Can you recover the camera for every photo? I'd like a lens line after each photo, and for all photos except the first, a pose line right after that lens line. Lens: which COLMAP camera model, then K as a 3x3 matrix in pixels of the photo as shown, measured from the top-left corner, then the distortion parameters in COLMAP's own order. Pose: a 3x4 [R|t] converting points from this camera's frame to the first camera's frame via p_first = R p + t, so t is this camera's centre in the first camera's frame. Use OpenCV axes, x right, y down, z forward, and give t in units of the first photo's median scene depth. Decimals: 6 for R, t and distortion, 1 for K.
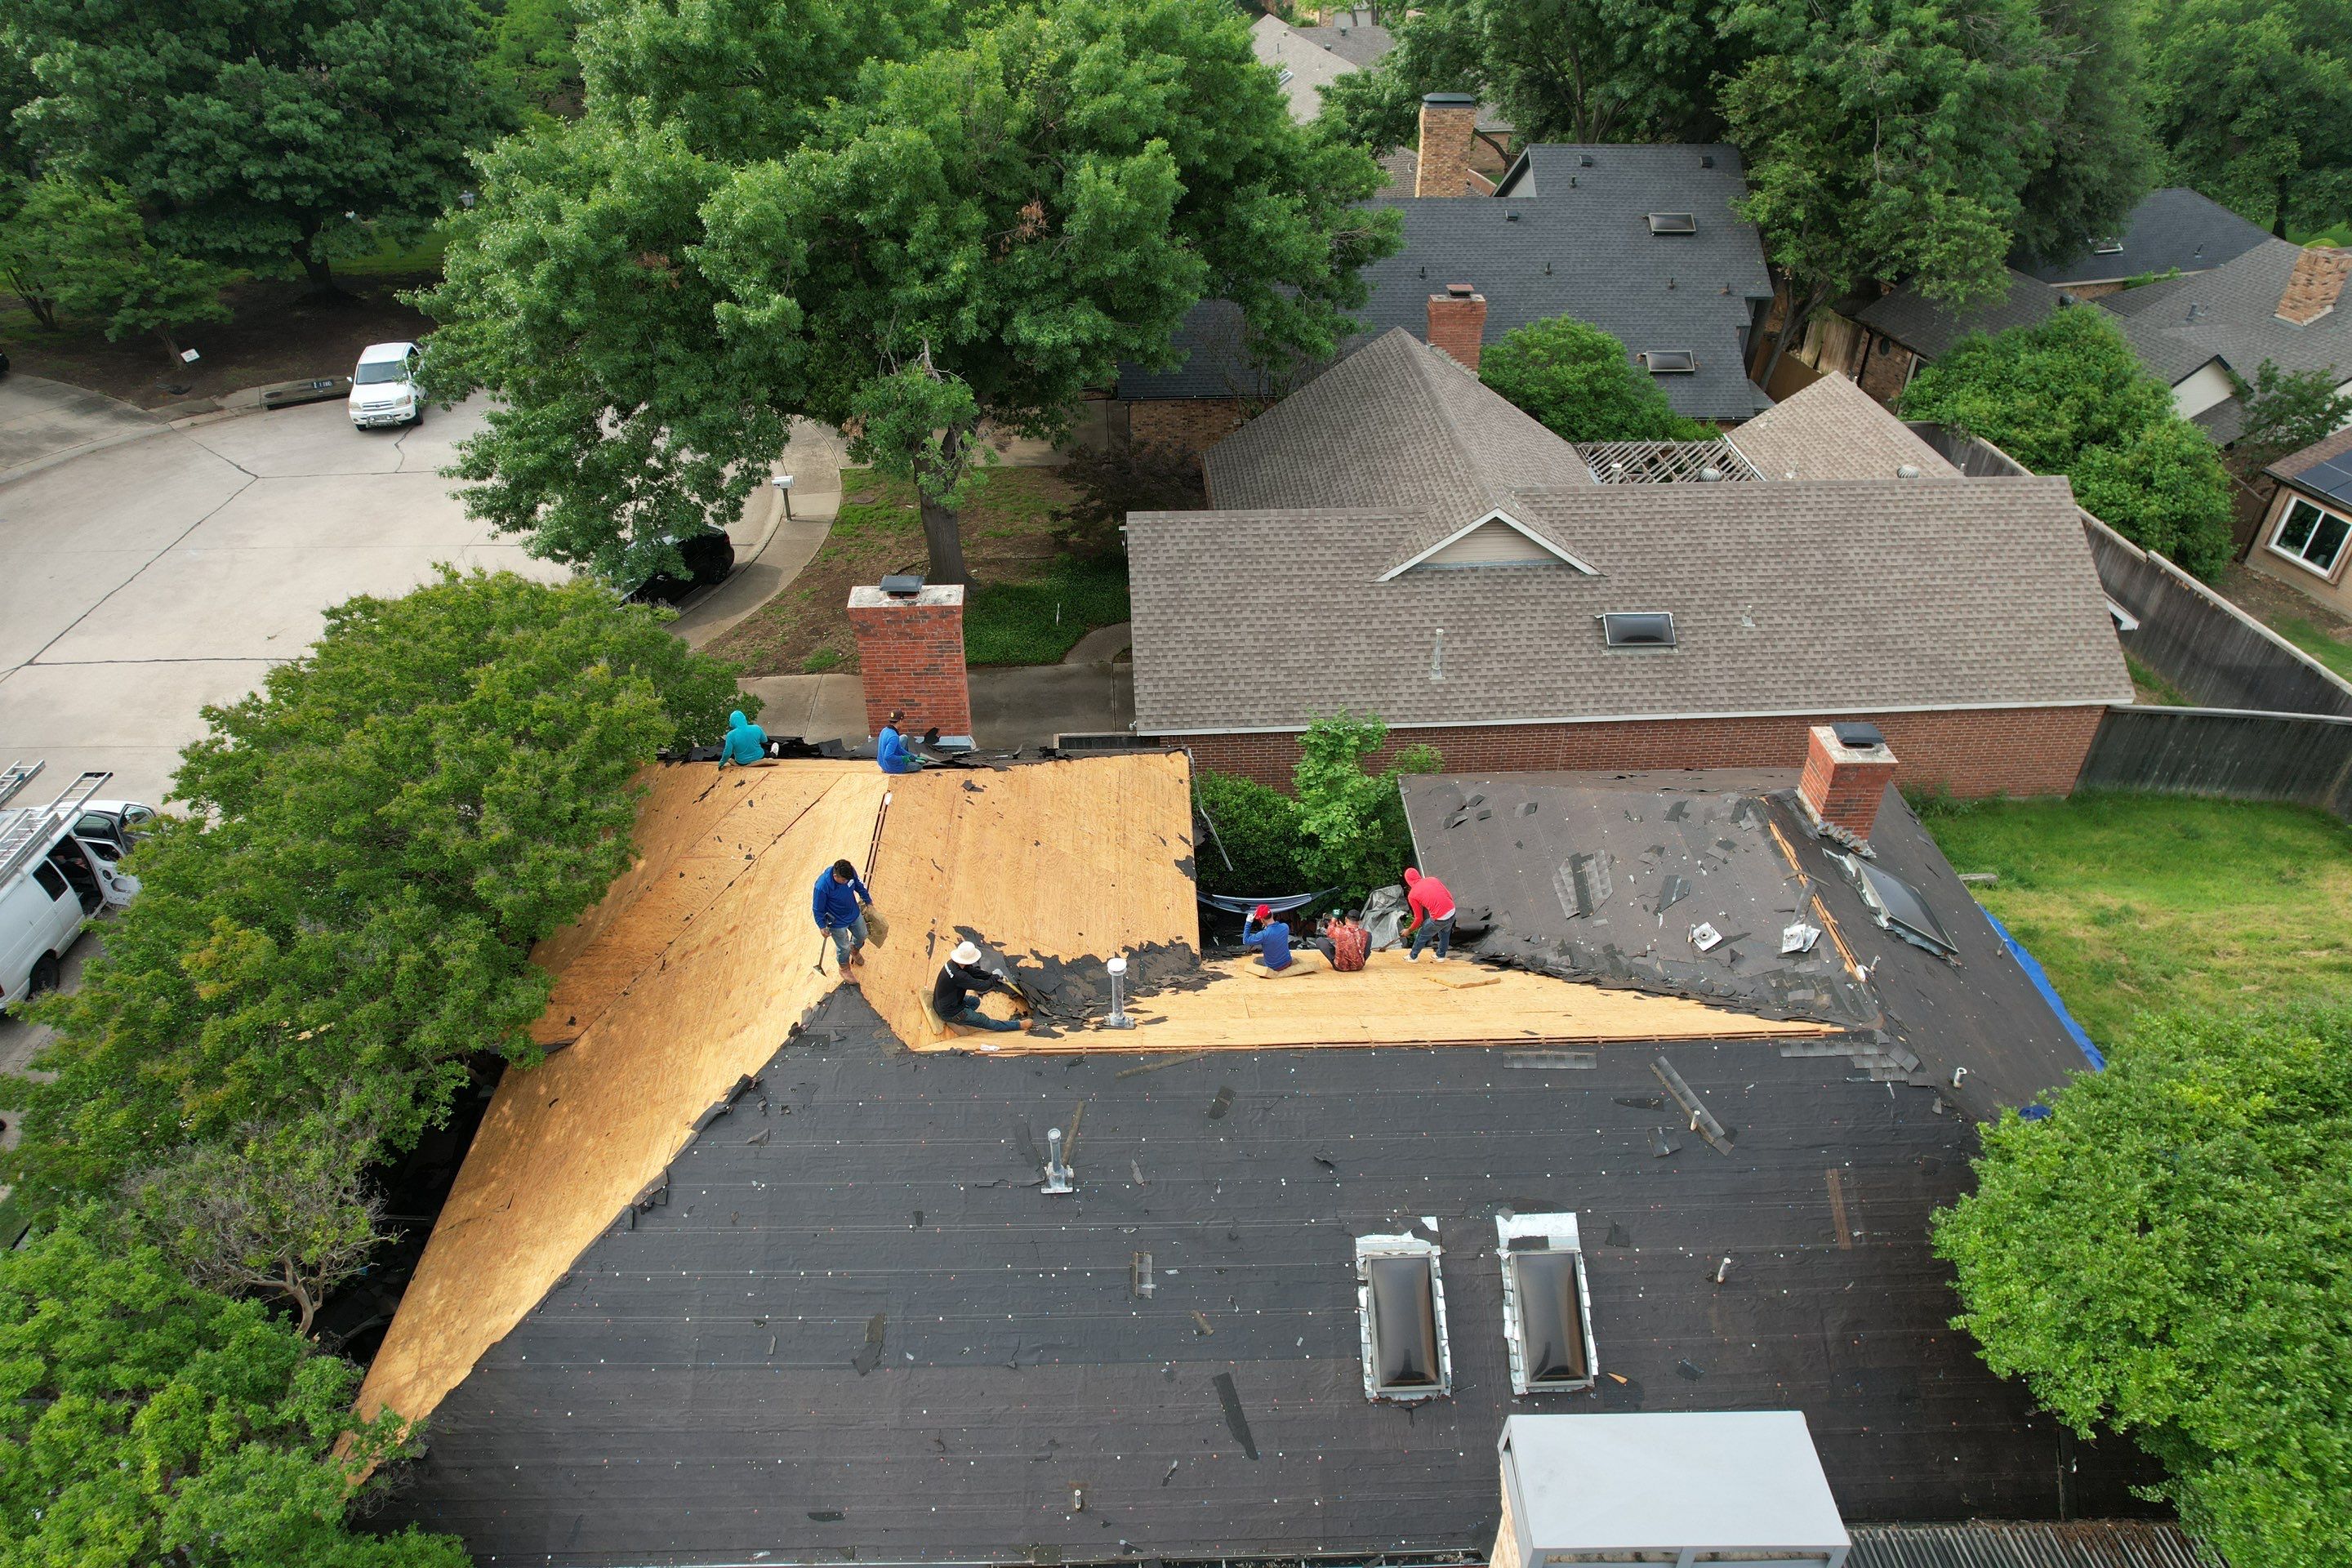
lens RADIAL K [[1536.3, 0, 1176.0], [0, 1536.3, 784.0], [0, 0, 1]] dist [-0.064936, 0.037646]
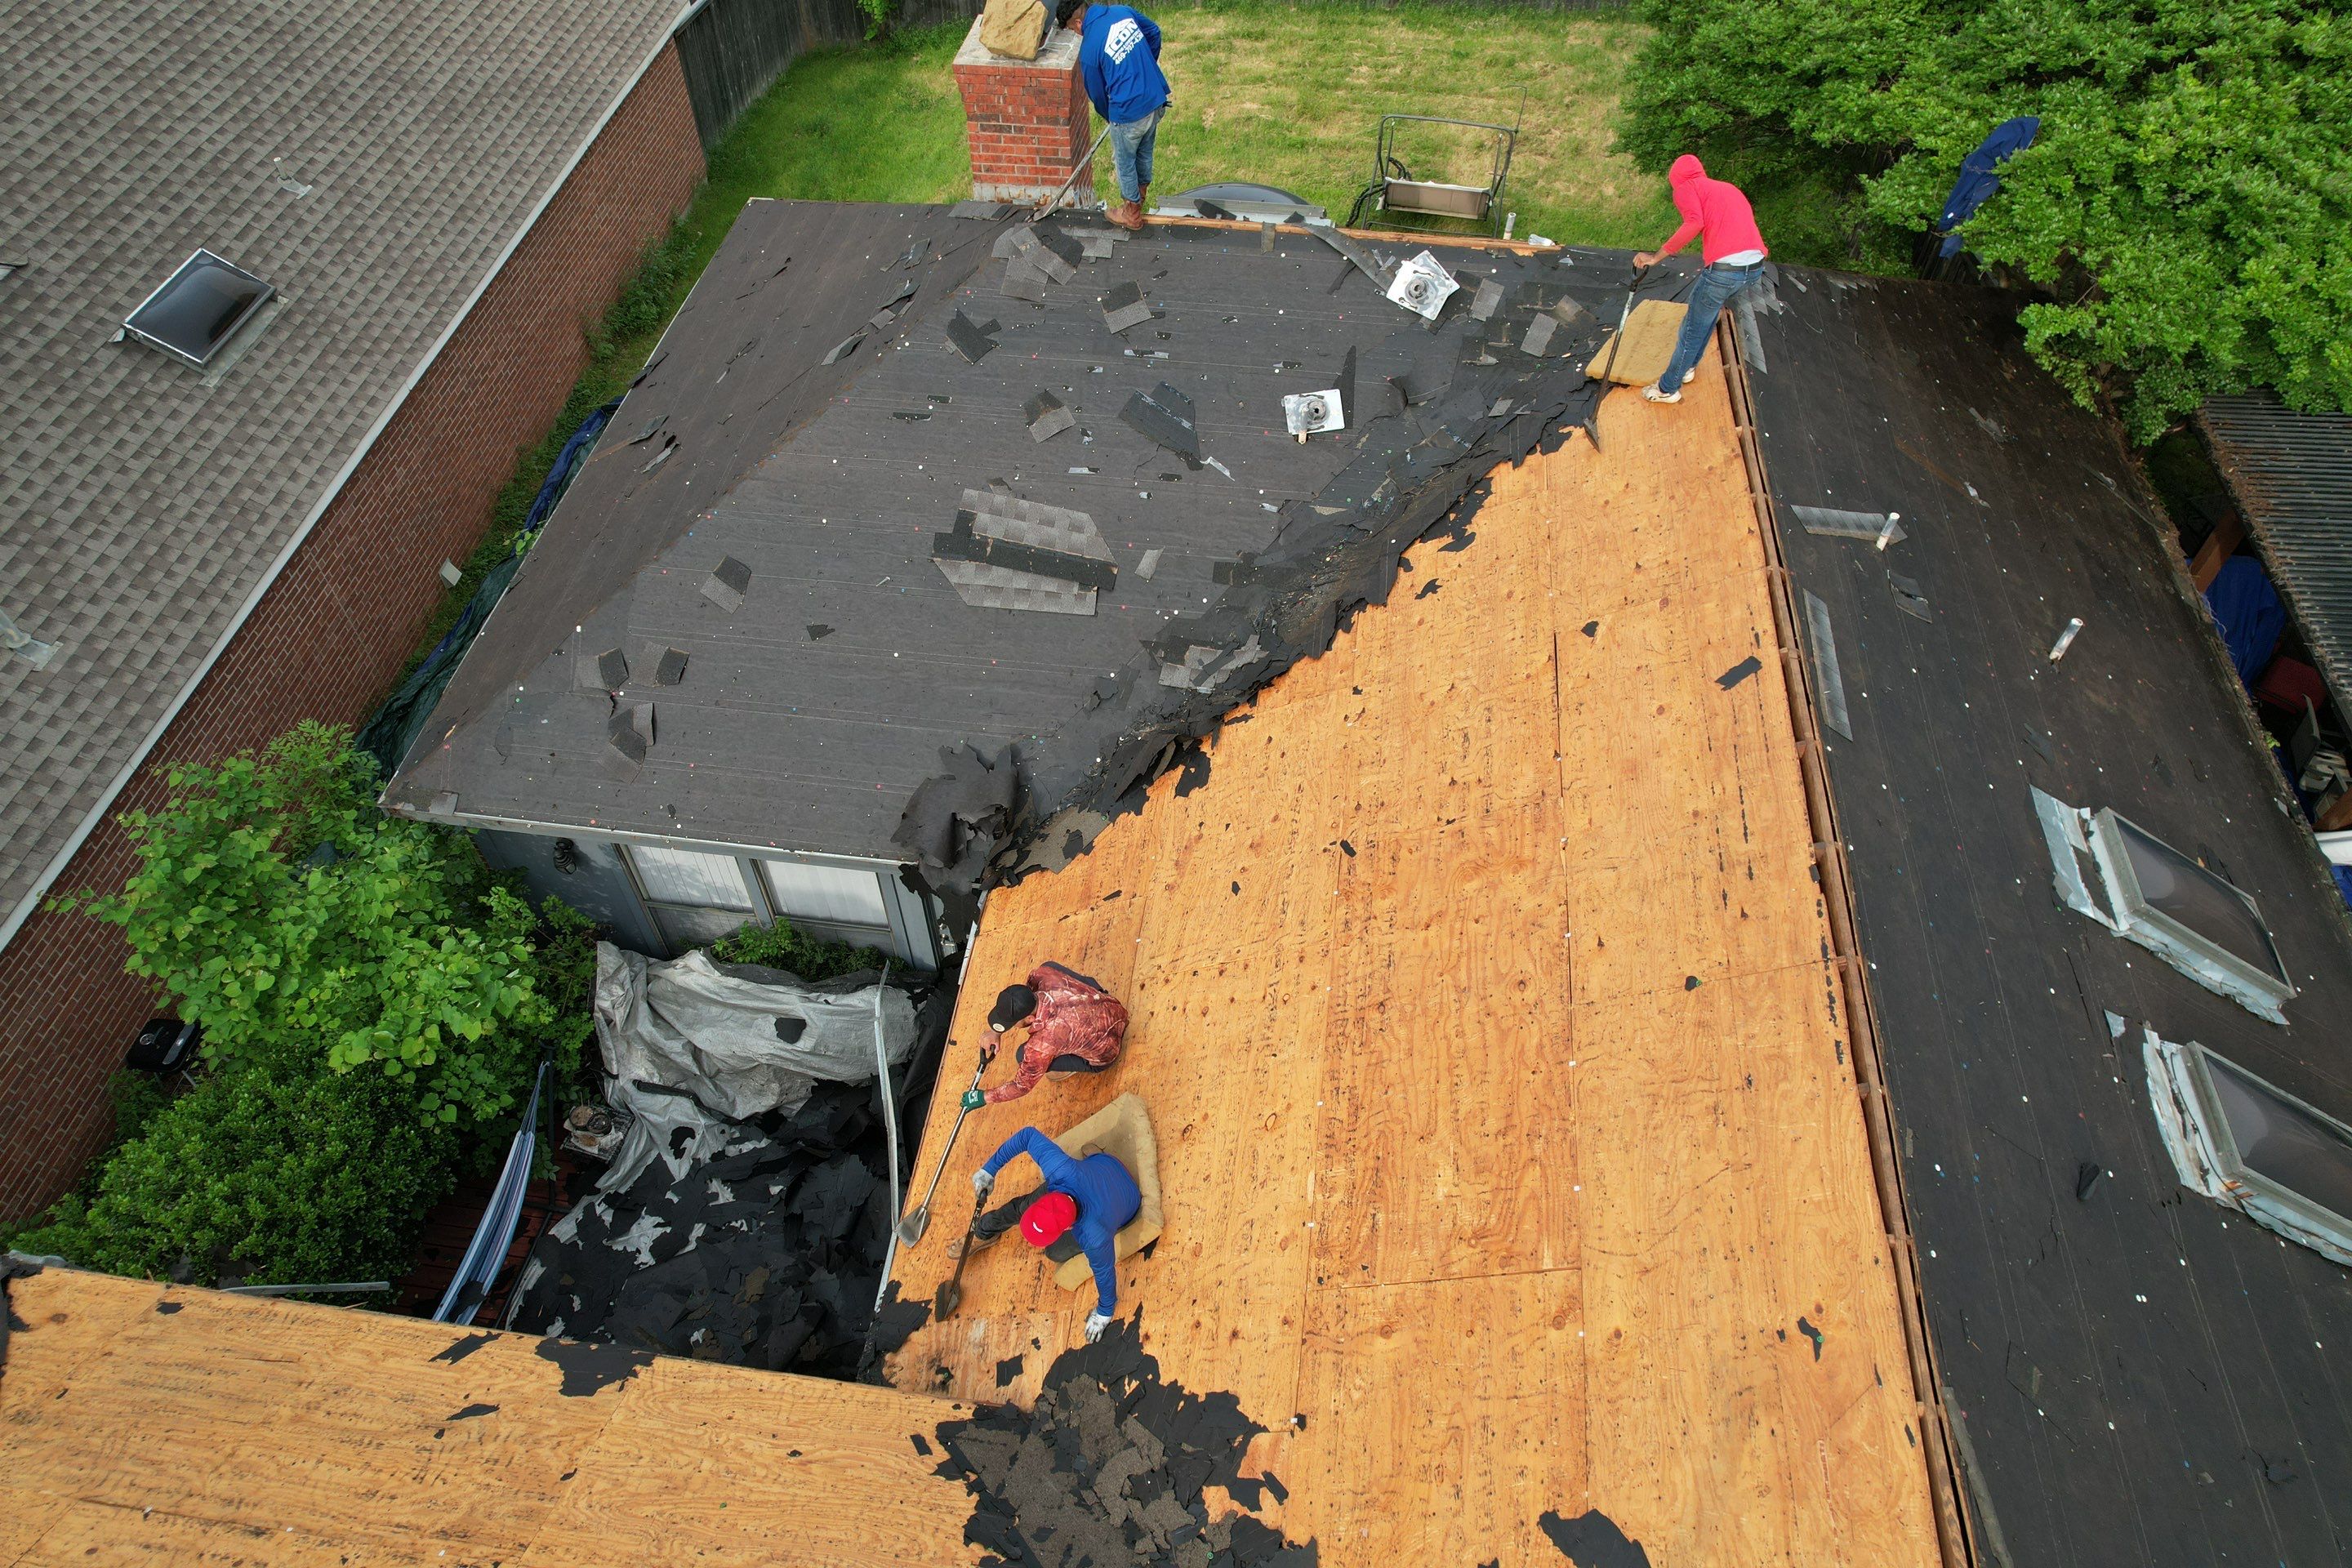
lens RADIAL K [[1503.6, 0, 1173.5], [0, 1503.6, 786.4], [0, 0, 1]] dist [-0.079100, 0.075129]
pose [[0.160478, -0.755868, 0.634752, -0.092153], [0.570305, 0.595883, 0.565398, -0.146717], [-0.805605, 0.271268, 0.526702, 0.804976]]
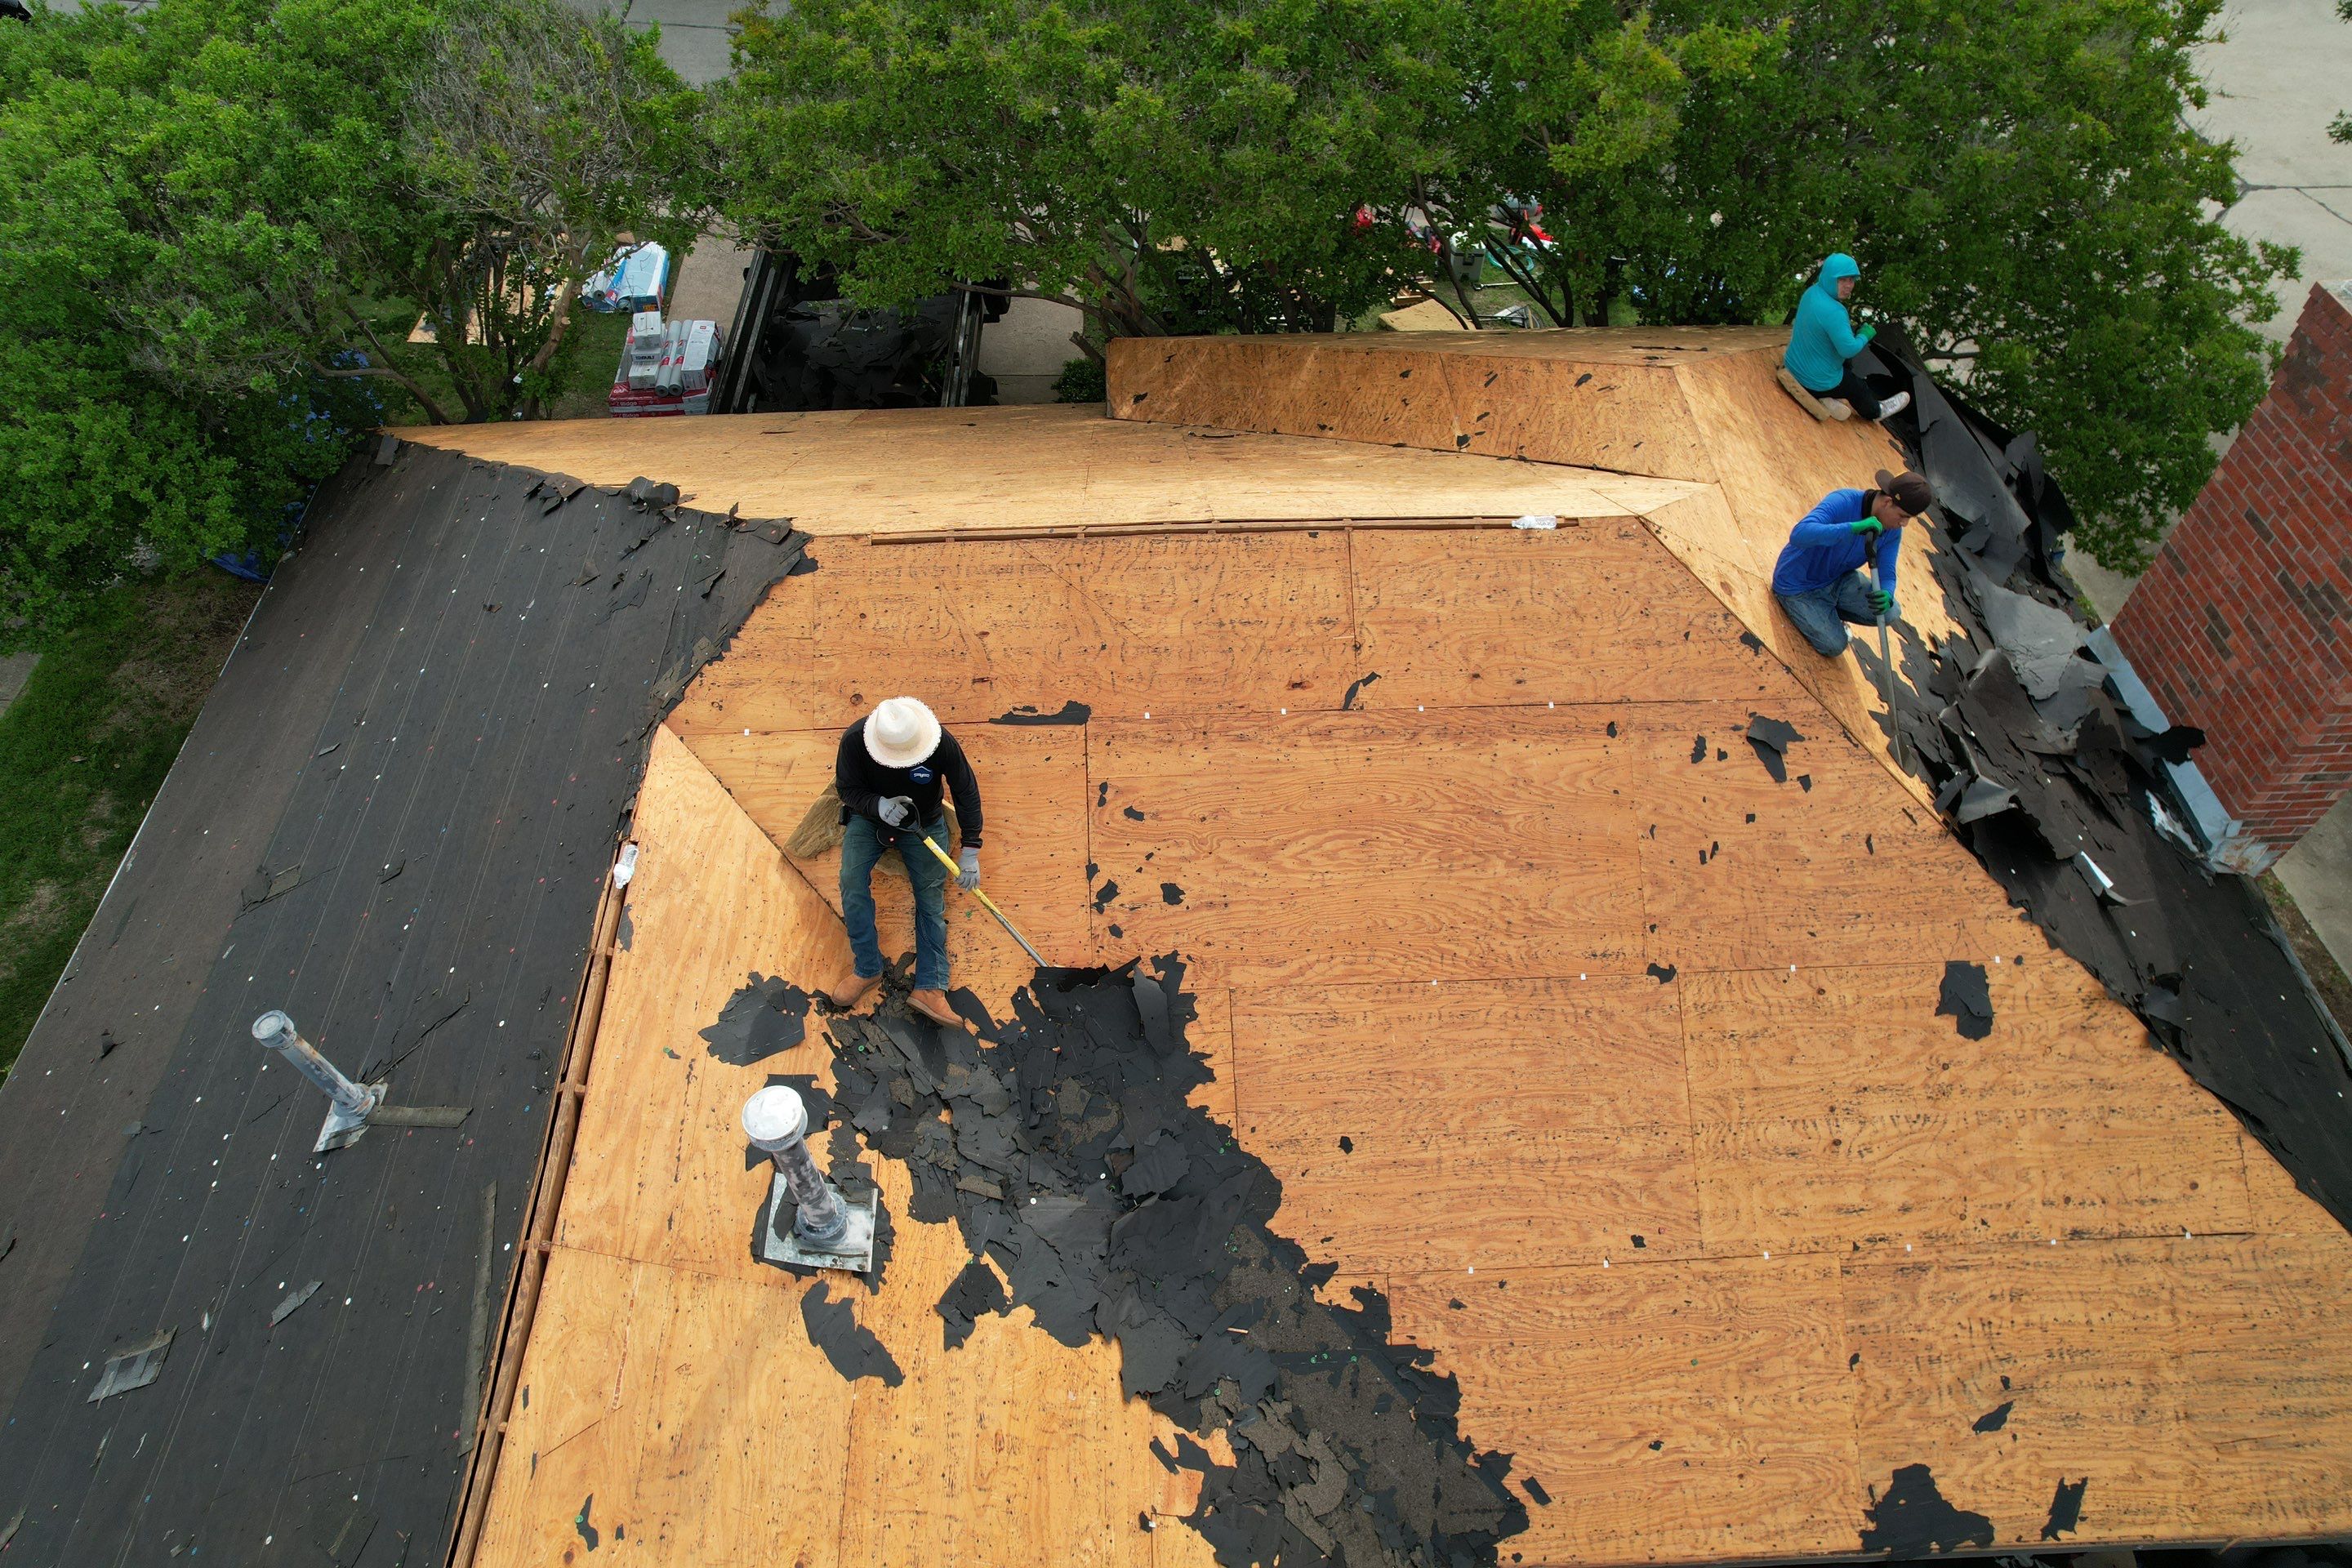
lens RADIAL K [[1503.6, 0, 1173.5], [0, 1503.6, 786.4], [0, 0, 1]] dist [-0.079100, 0.075129]
pose [[0.011645, 0.764521, -0.644493, 0.093403], [-0.576313, 0.531848, 0.620484, -0.132369], [0.817146, 0.364205, 0.446797, 0.808210]]
